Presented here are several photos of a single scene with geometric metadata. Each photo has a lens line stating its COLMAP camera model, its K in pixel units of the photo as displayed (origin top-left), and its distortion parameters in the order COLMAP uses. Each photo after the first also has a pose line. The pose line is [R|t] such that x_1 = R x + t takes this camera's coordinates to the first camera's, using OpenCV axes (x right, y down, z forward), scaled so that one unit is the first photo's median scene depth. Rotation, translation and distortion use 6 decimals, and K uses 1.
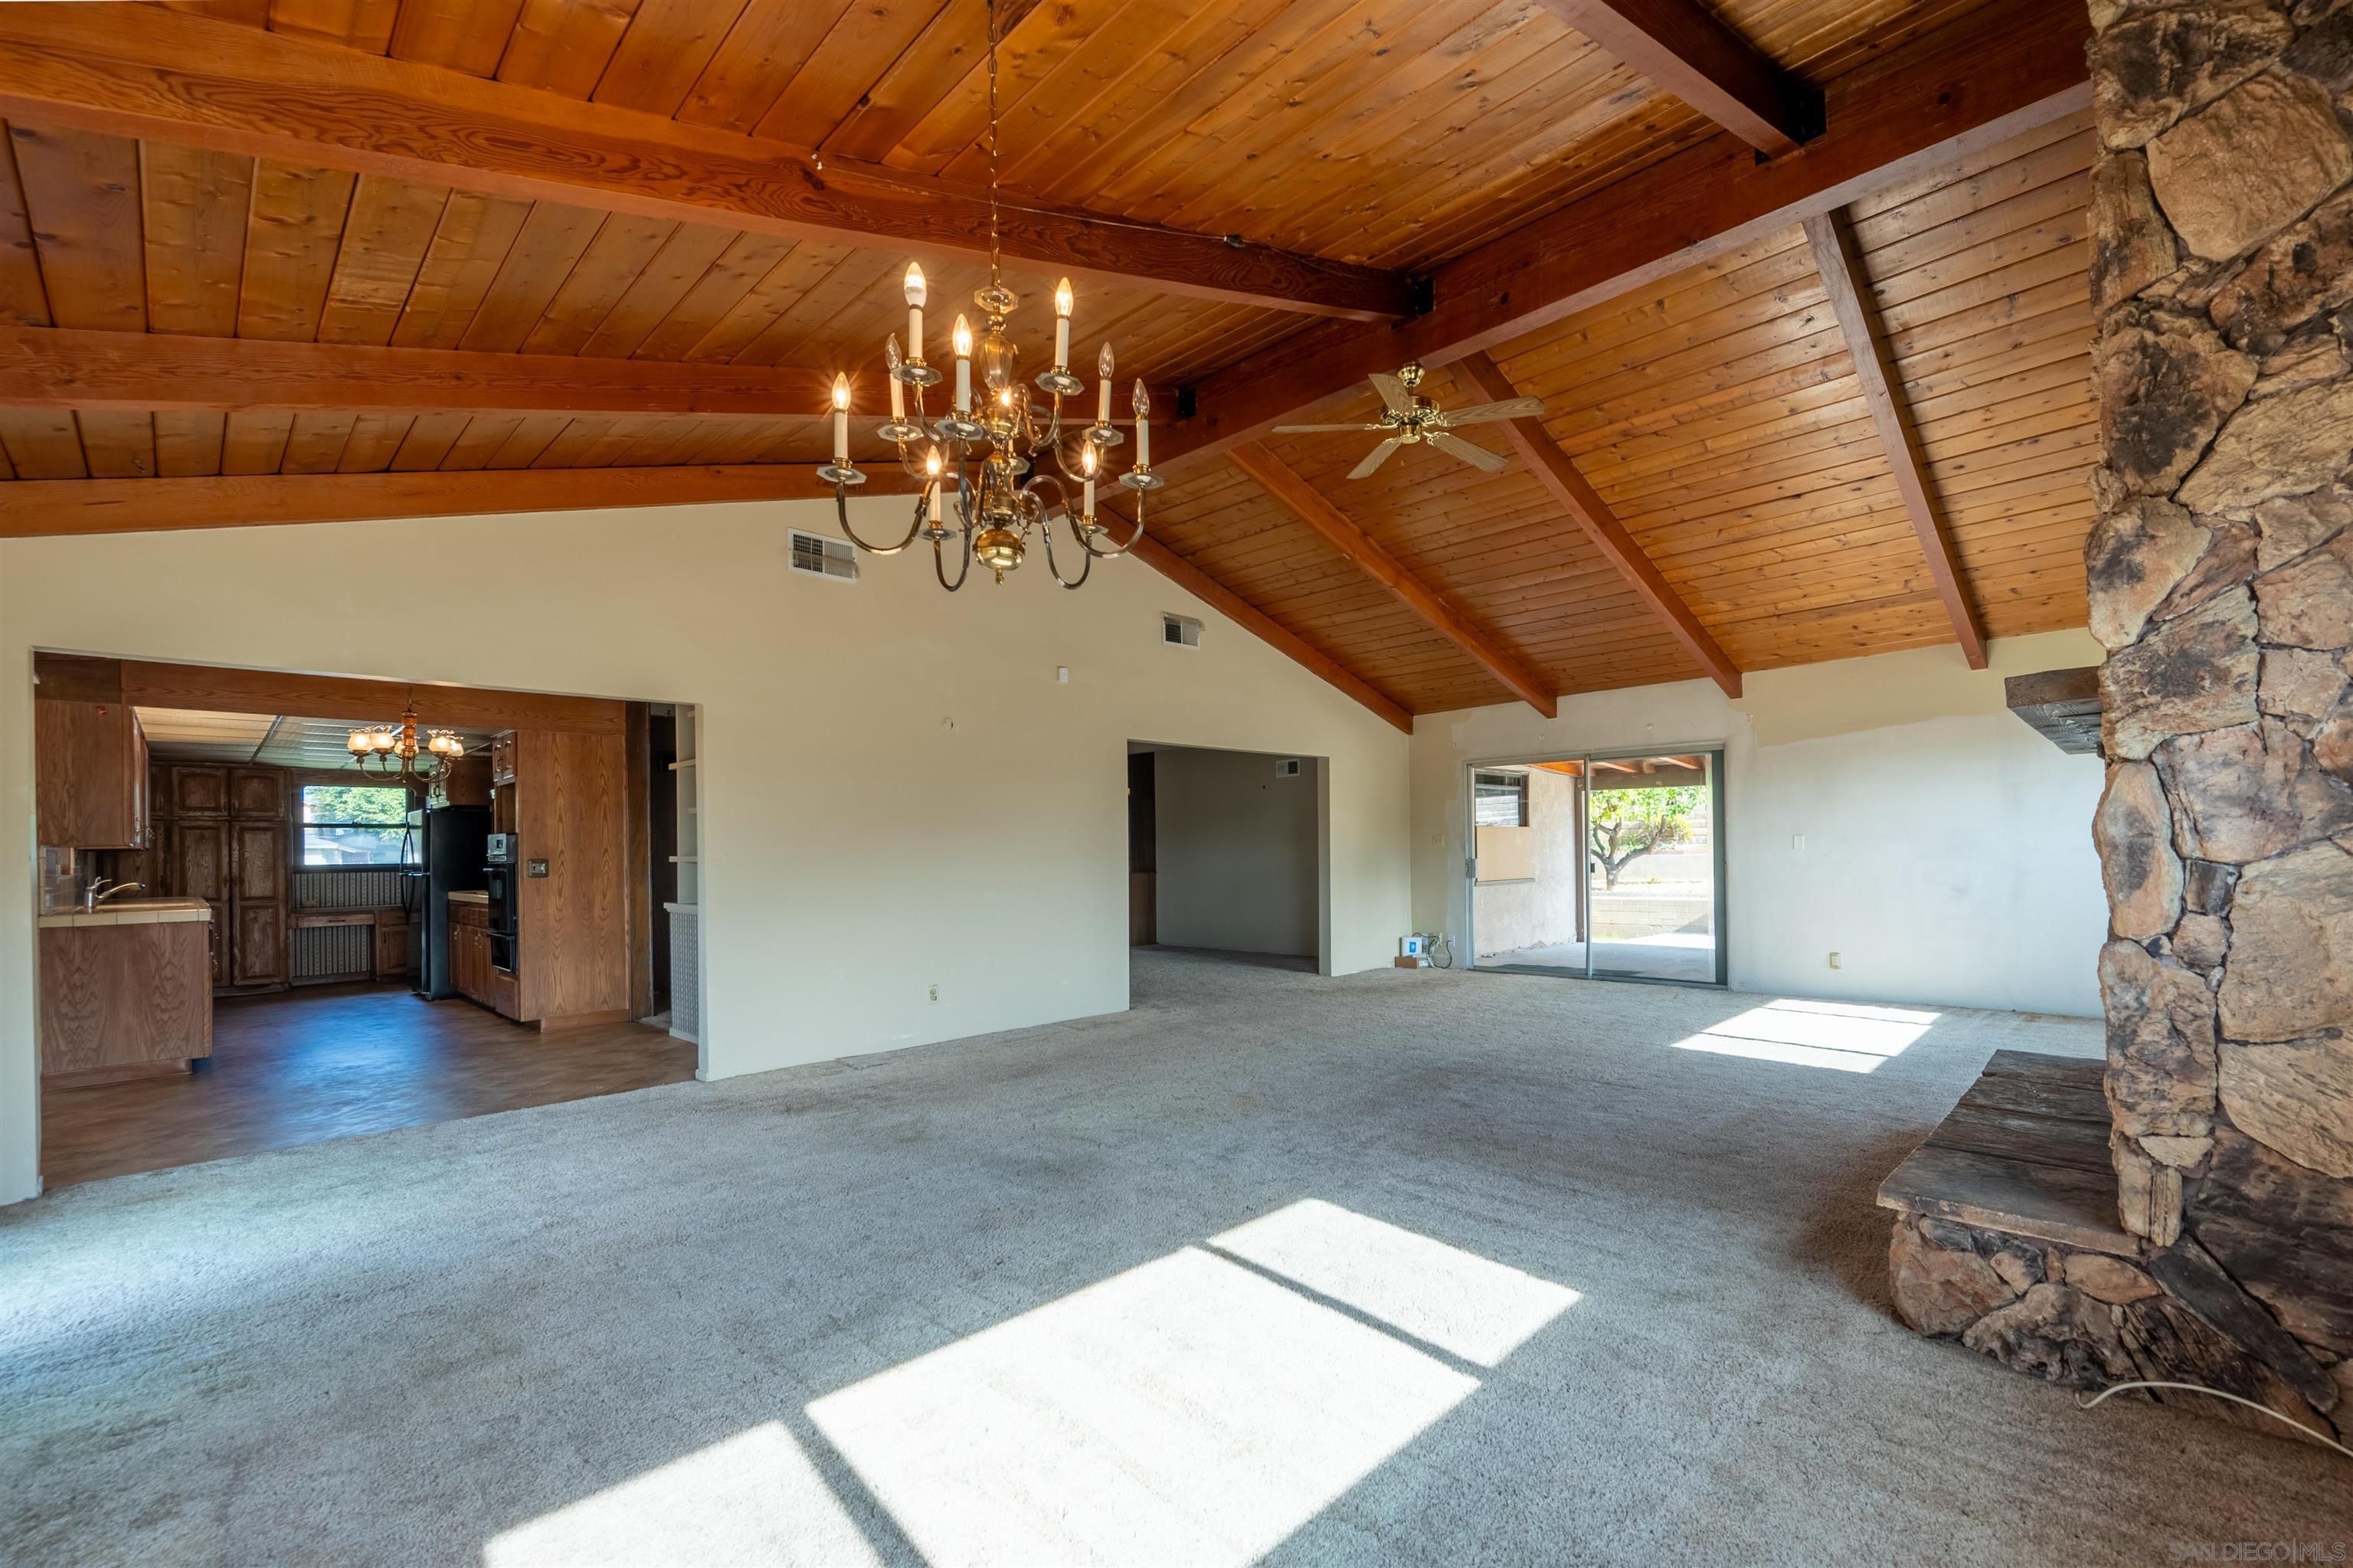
lens RADIAL K [[1002.8, 0, 1290.4], [0, 1002.8, 842.7], [0, 0, 1]] dist [-0.008135, -0.000368]
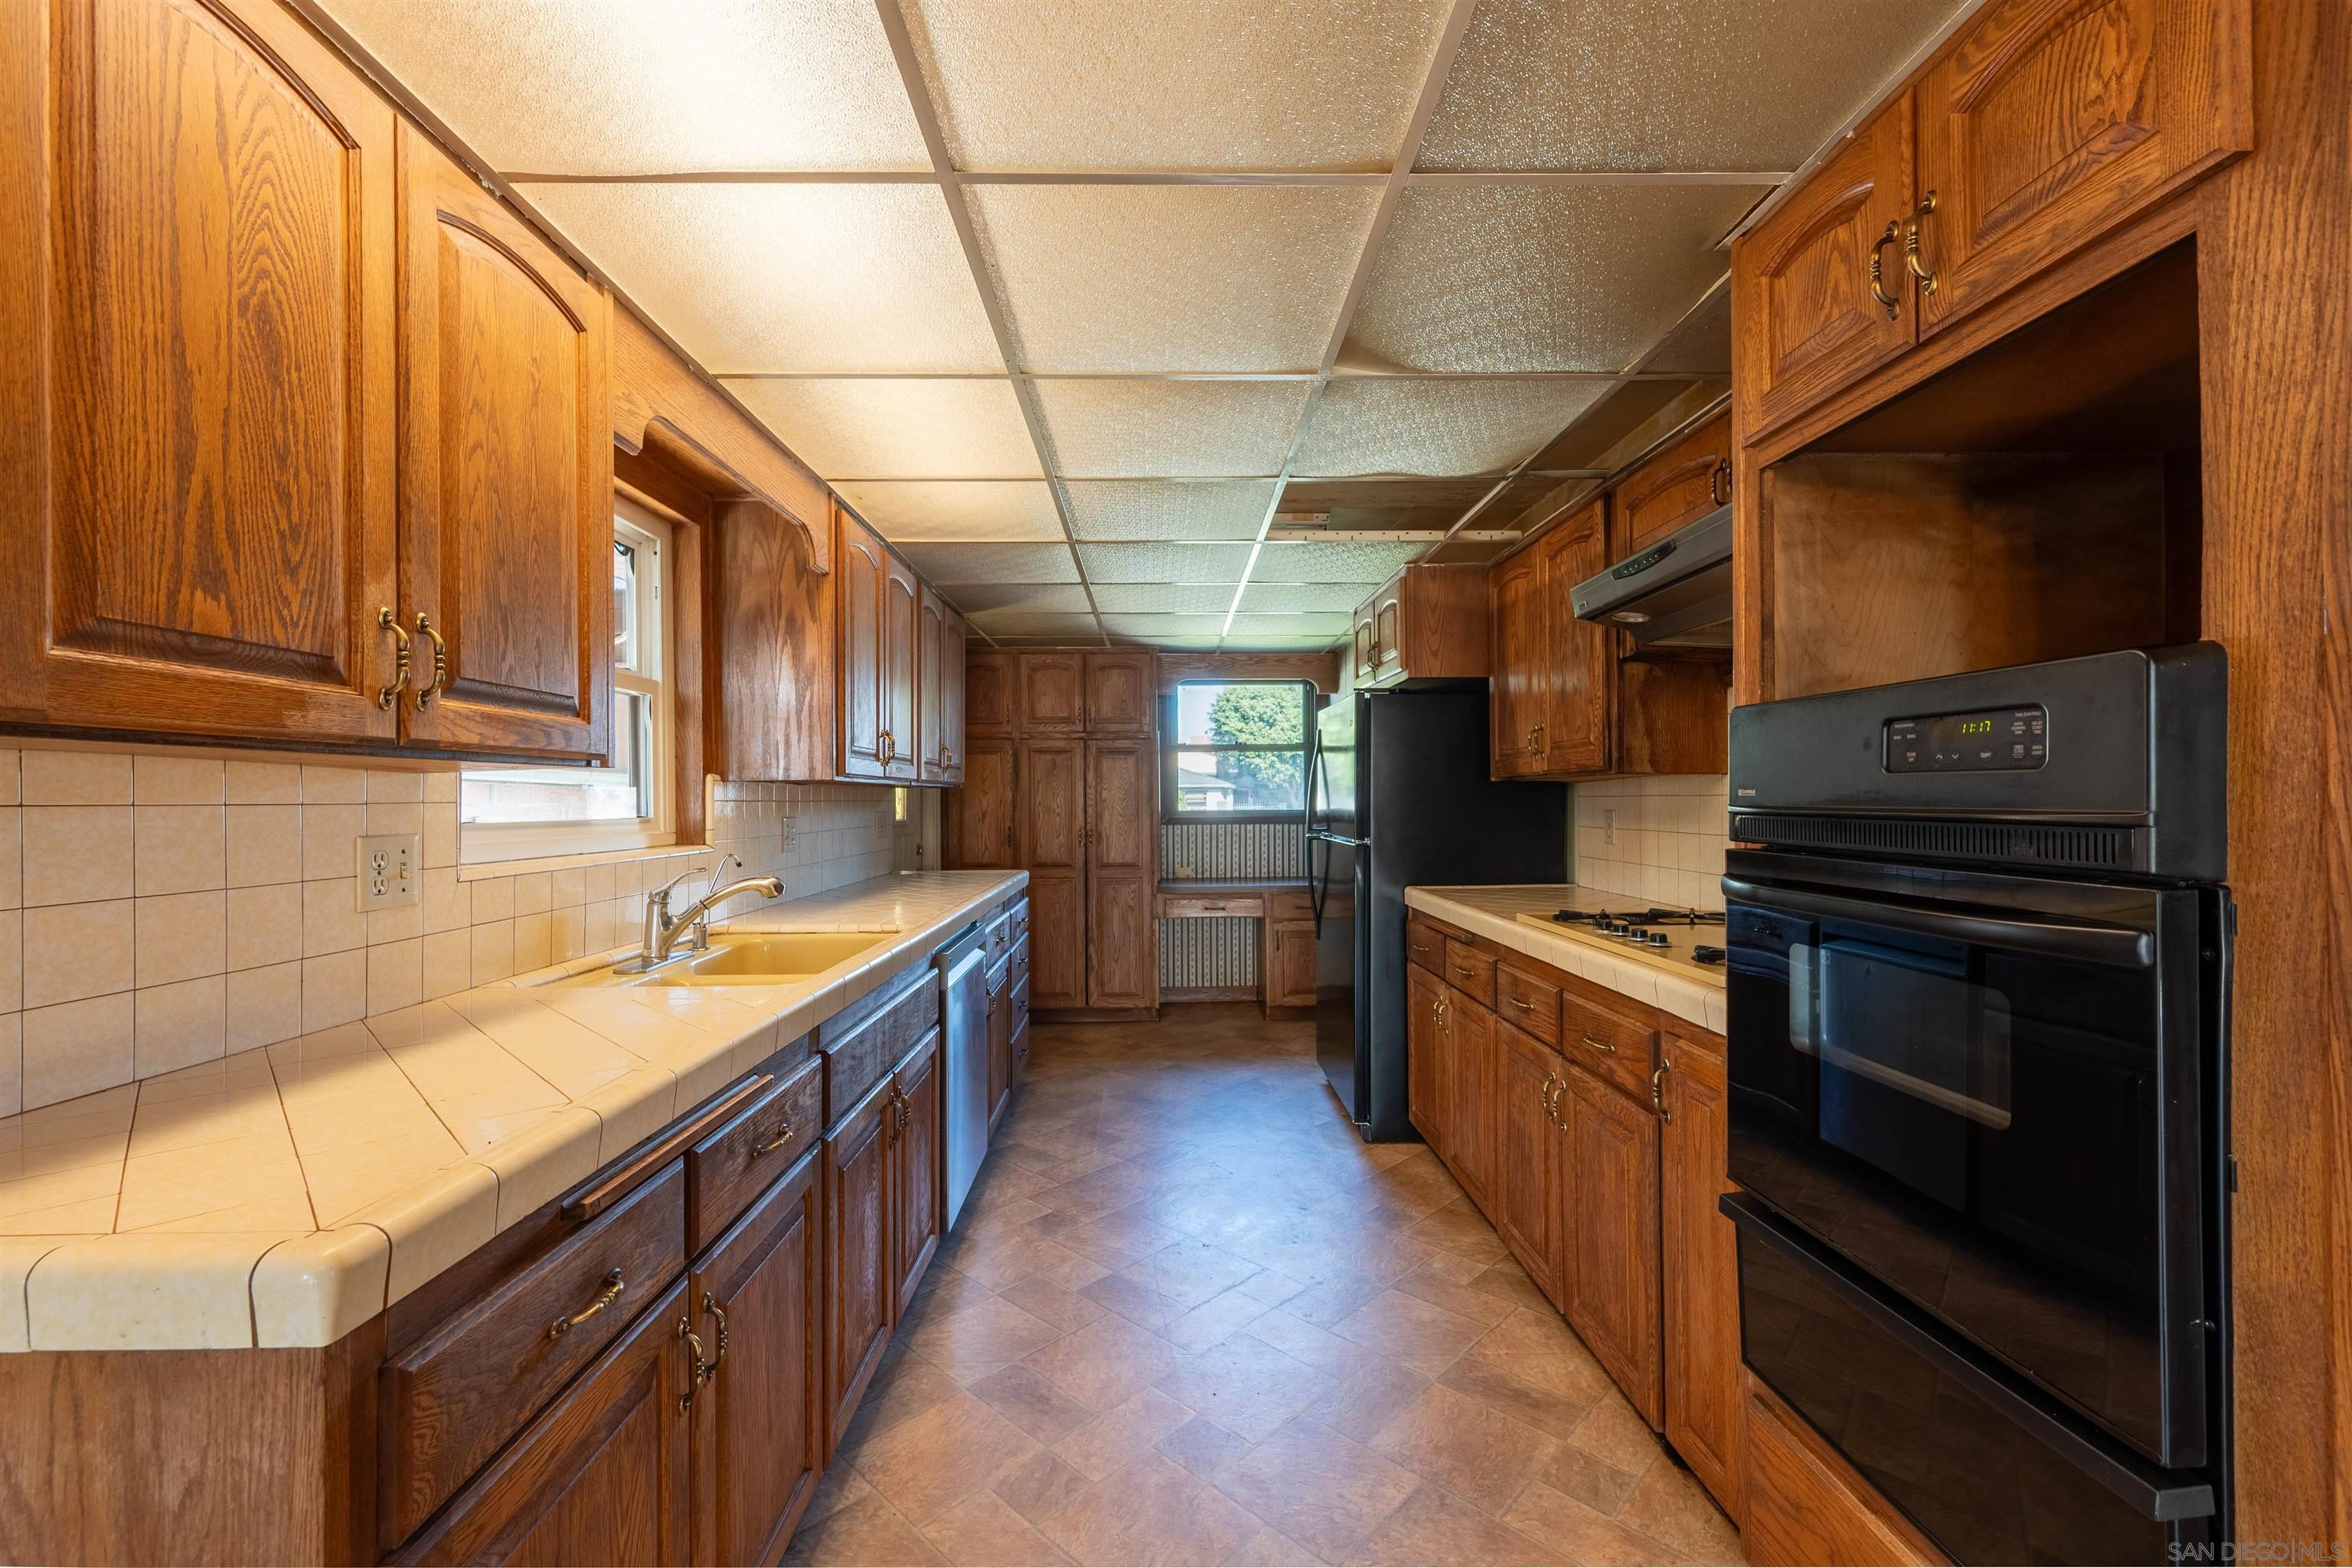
lens RADIAL K [[937.2, 0, 1074.3], [0, 937.2, 802.9], [0, 0, 1]] dist [-0.002559, -0.000352]
pose [[0.599302, 0.014502, -0.800391, -0.668787], [0.002079, 0.999804, 0.019671, 0.006778], [0.800520, -0.013453, 0.599155, 0.711822]]
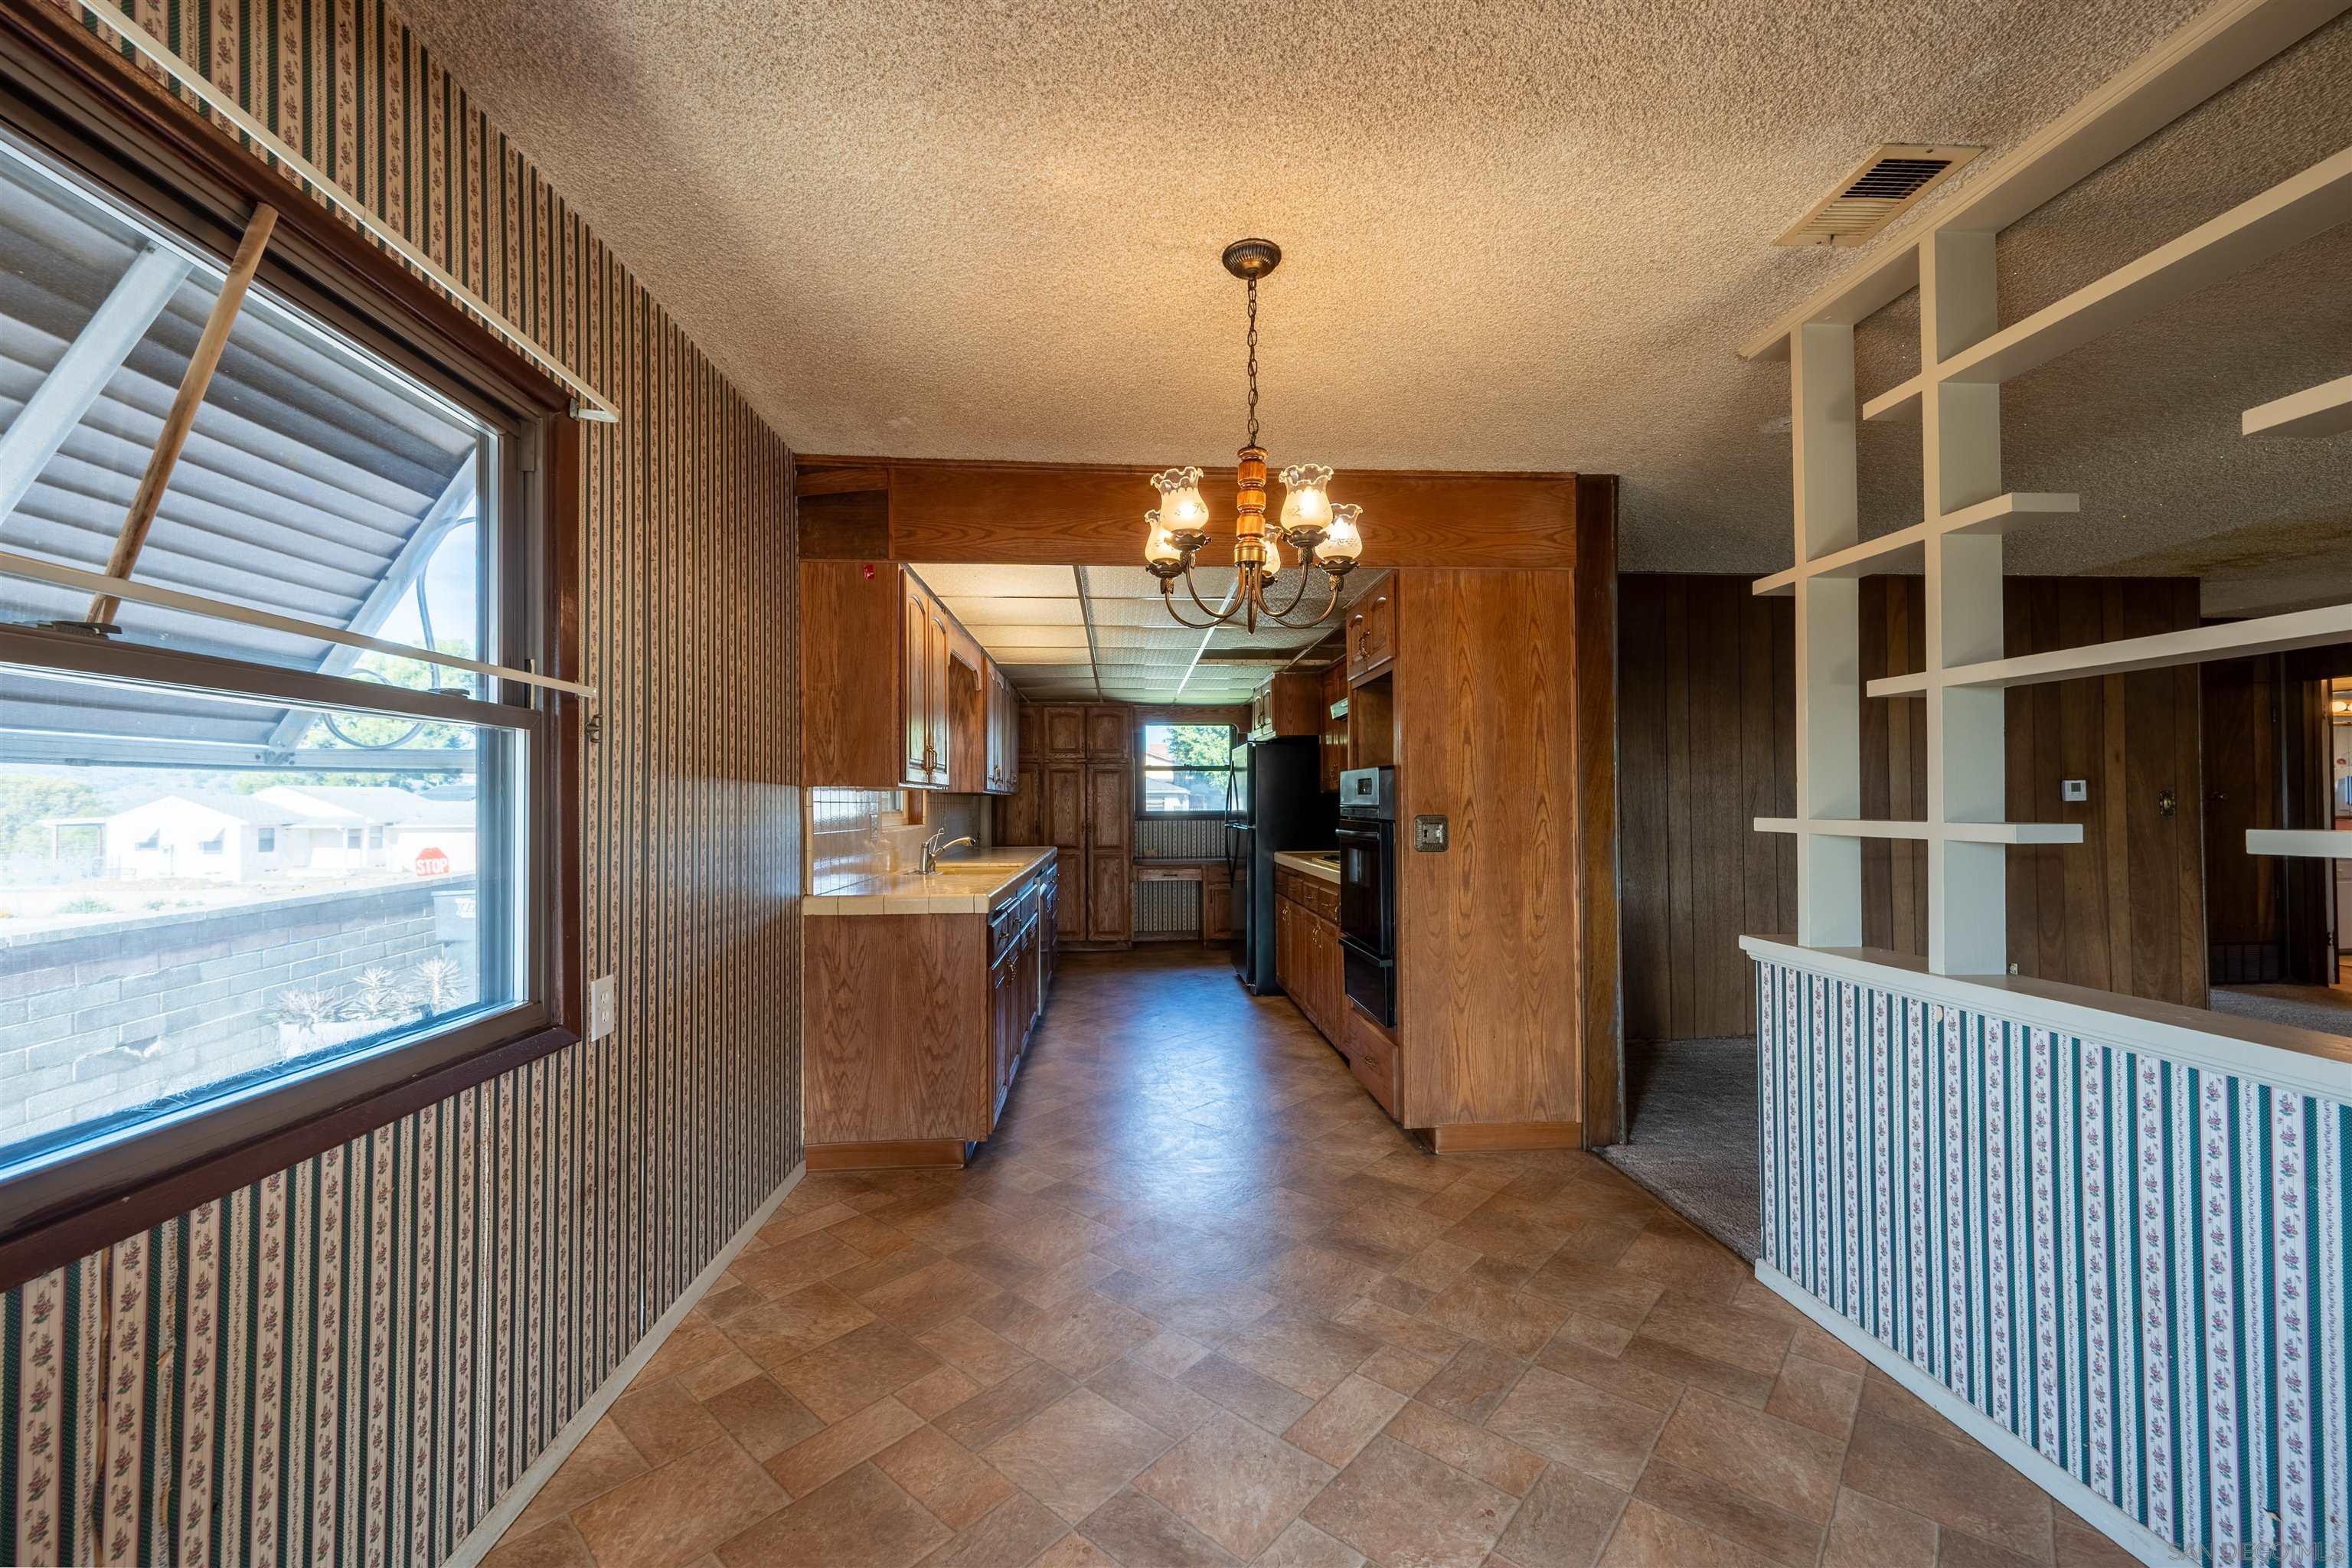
lens RADIAL K [[937.2, 0, 1175.6], [0, 937.2, 788.4], [0, 0, 1]] dist [-0.002559, -0.000352]
pose [[0.712427, 0.000772, -0.701746, -0.431601], [-0.002075, 0.999997, -0.001007, 0.002698], [0.701744, 0.002174, 0.712426, 0.476783]]
